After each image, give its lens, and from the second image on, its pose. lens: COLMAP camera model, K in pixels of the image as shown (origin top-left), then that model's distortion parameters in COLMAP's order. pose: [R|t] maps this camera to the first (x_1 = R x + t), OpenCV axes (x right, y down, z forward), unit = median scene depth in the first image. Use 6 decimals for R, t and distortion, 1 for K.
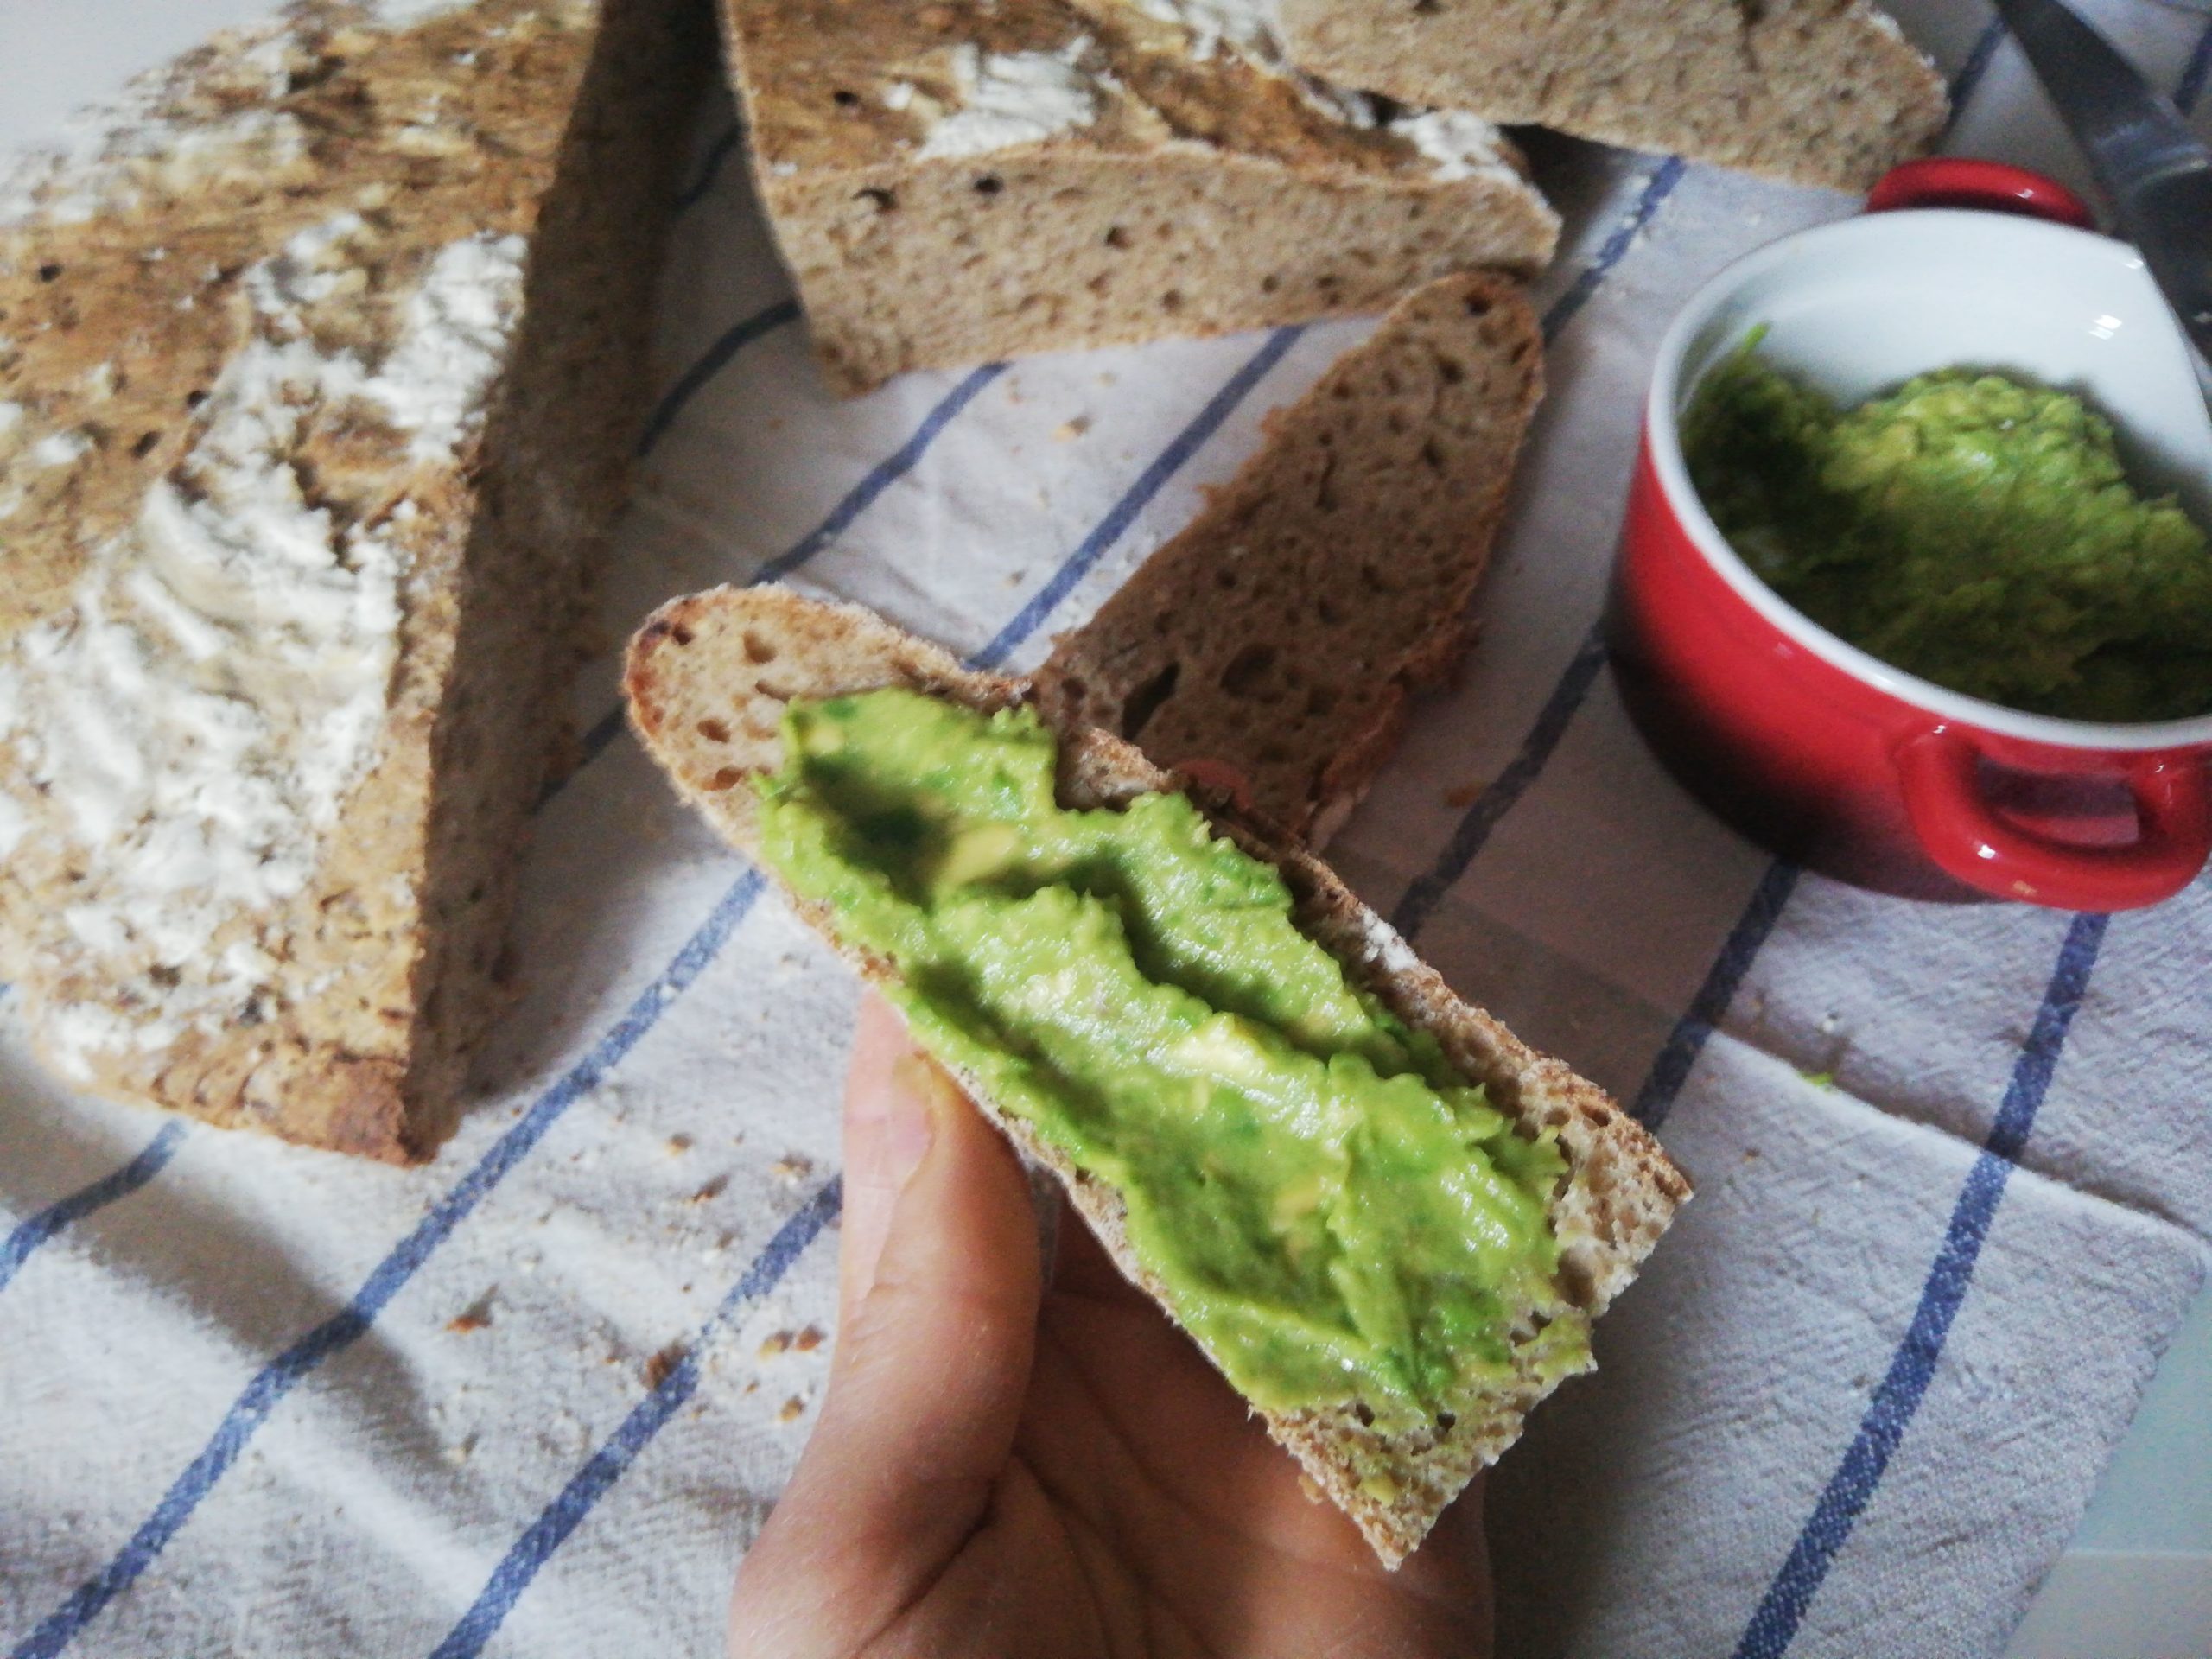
lens RADIAL K [[1715.5, 0, 1094.8], [0, 1715.5, 882.1], [0, 0, 1]] dist [0.061036, -0.128540]
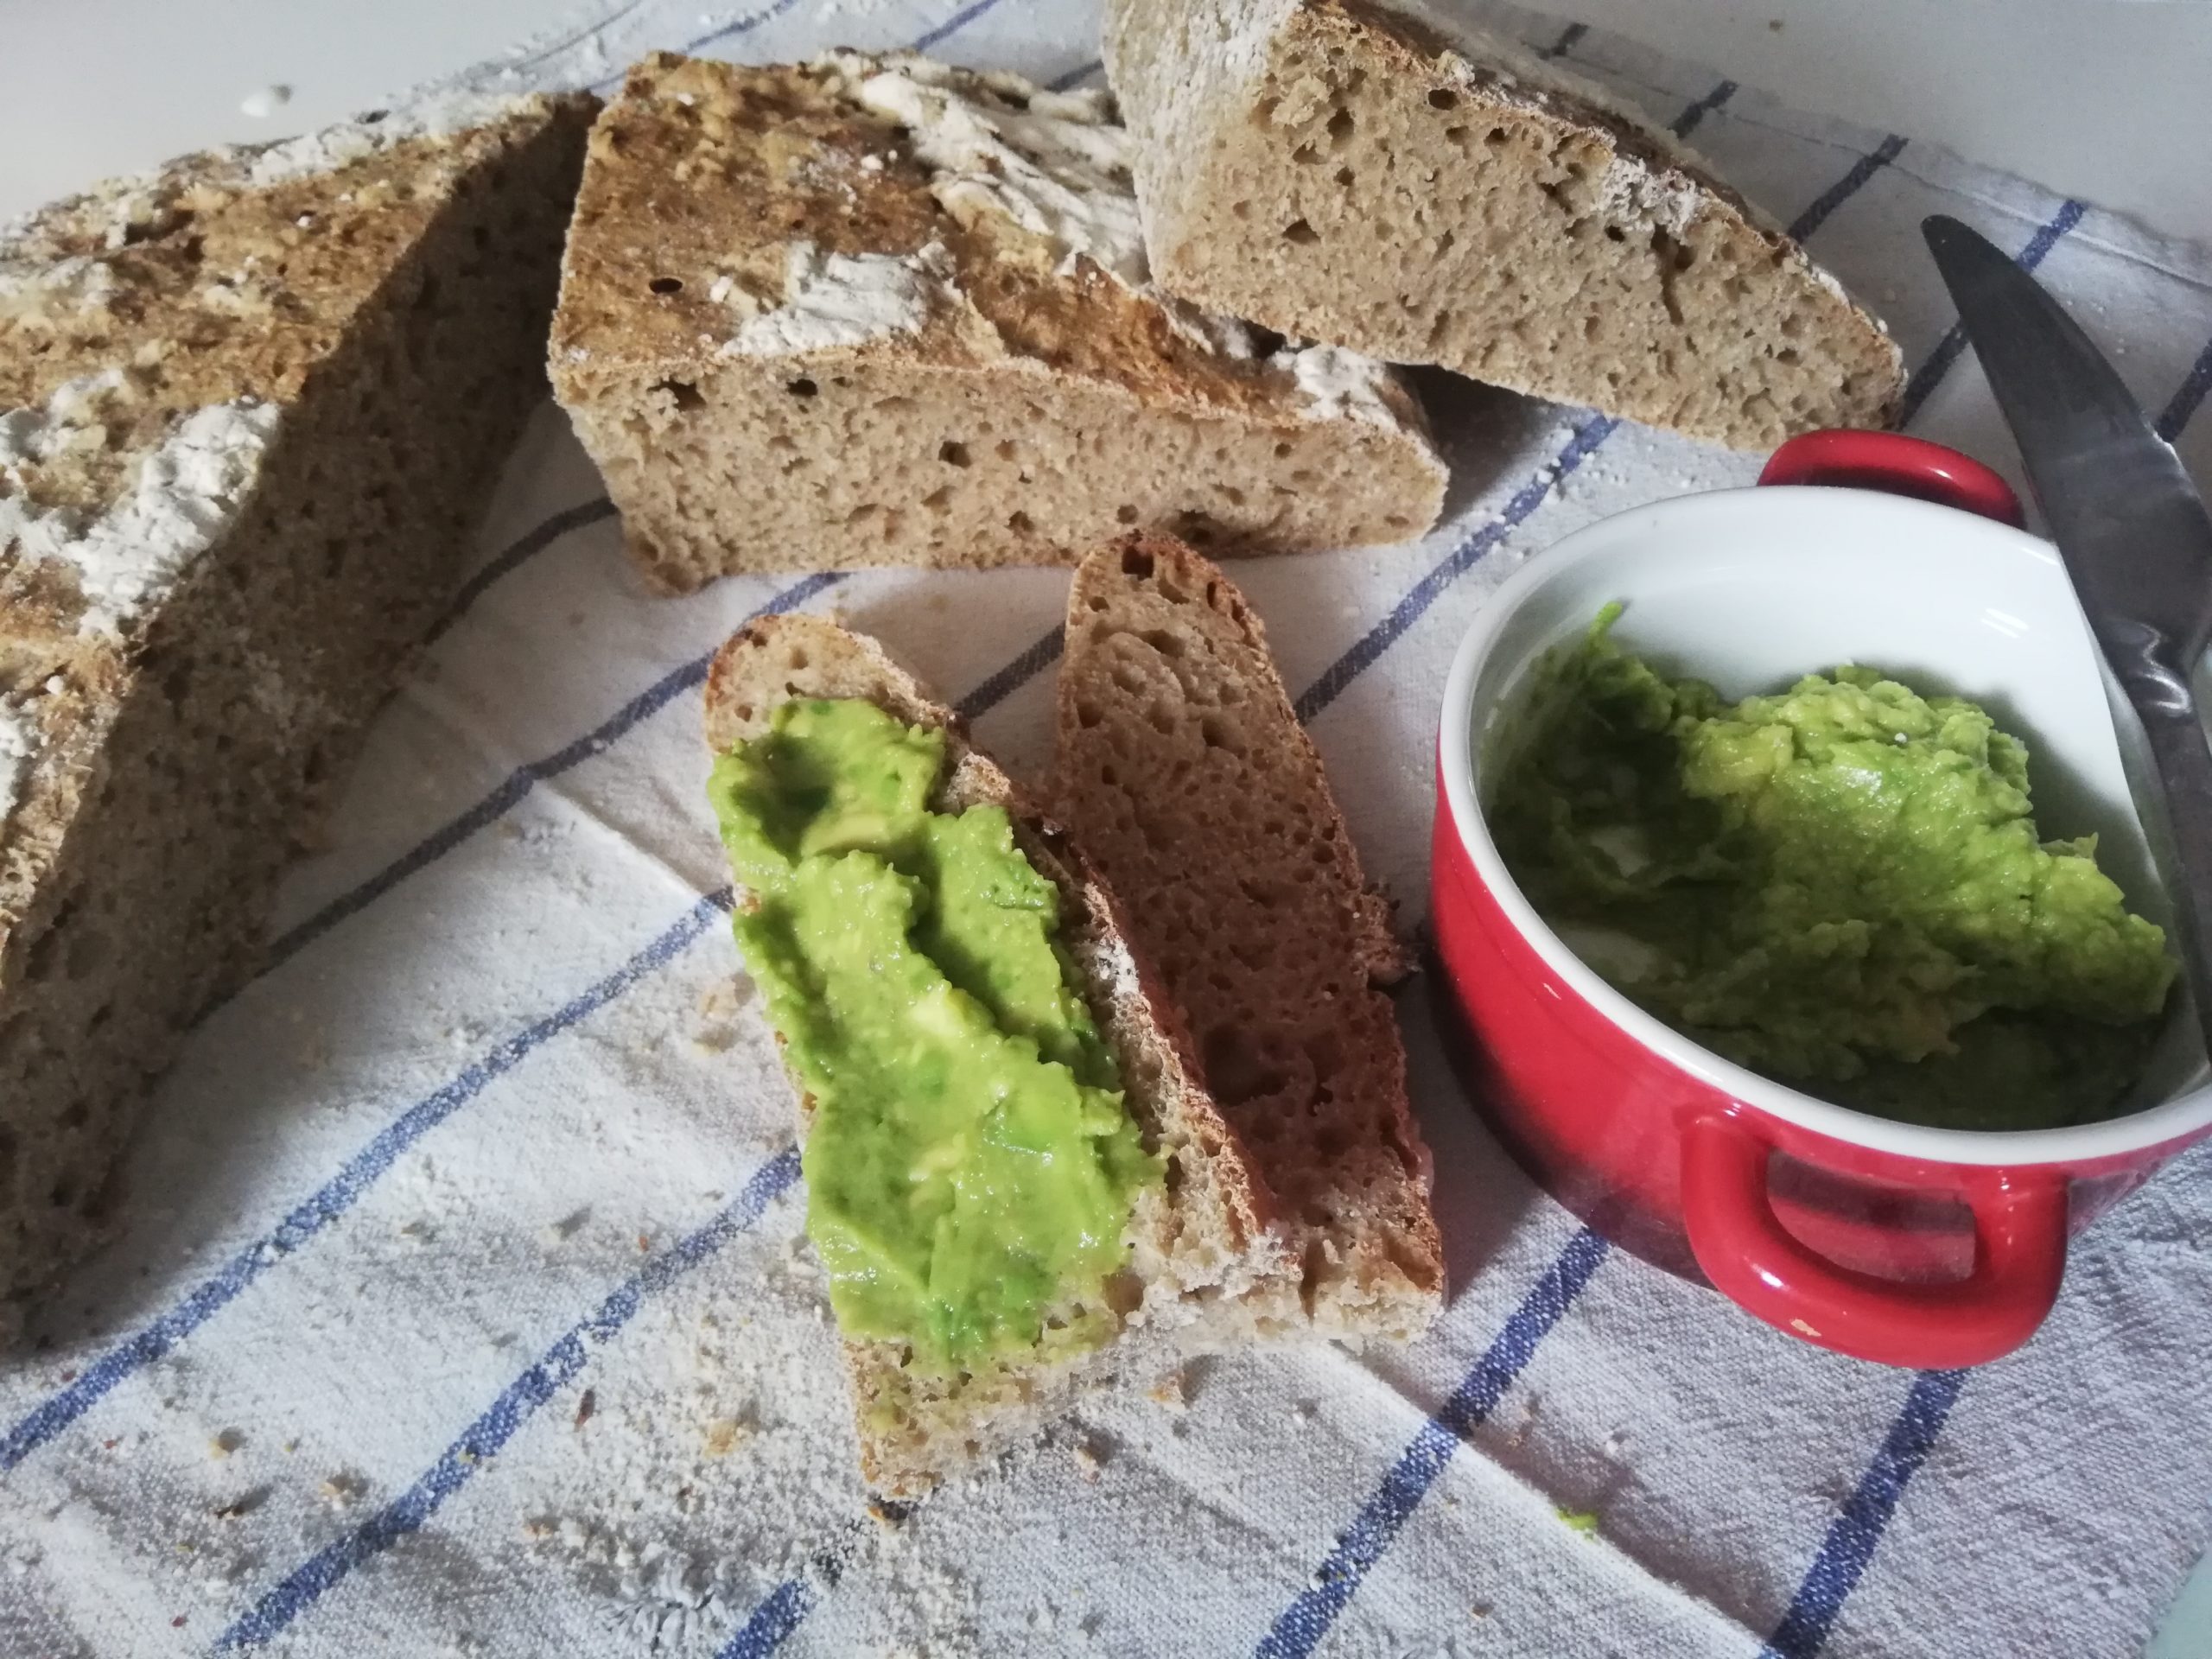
lens RADIAL K [[1715.5, 0, 1094.8], [0, 1715.5, 882.1], [0, 0, 1]] dist [0.061036, -0.128540]
pose [[0.993646, 0.089691, -0.067993, 0.181507], [-0.096501, 0.989825, -0.104565, -0.061387], [0.057923, 0.110462, 0.992191, 0.125611]]
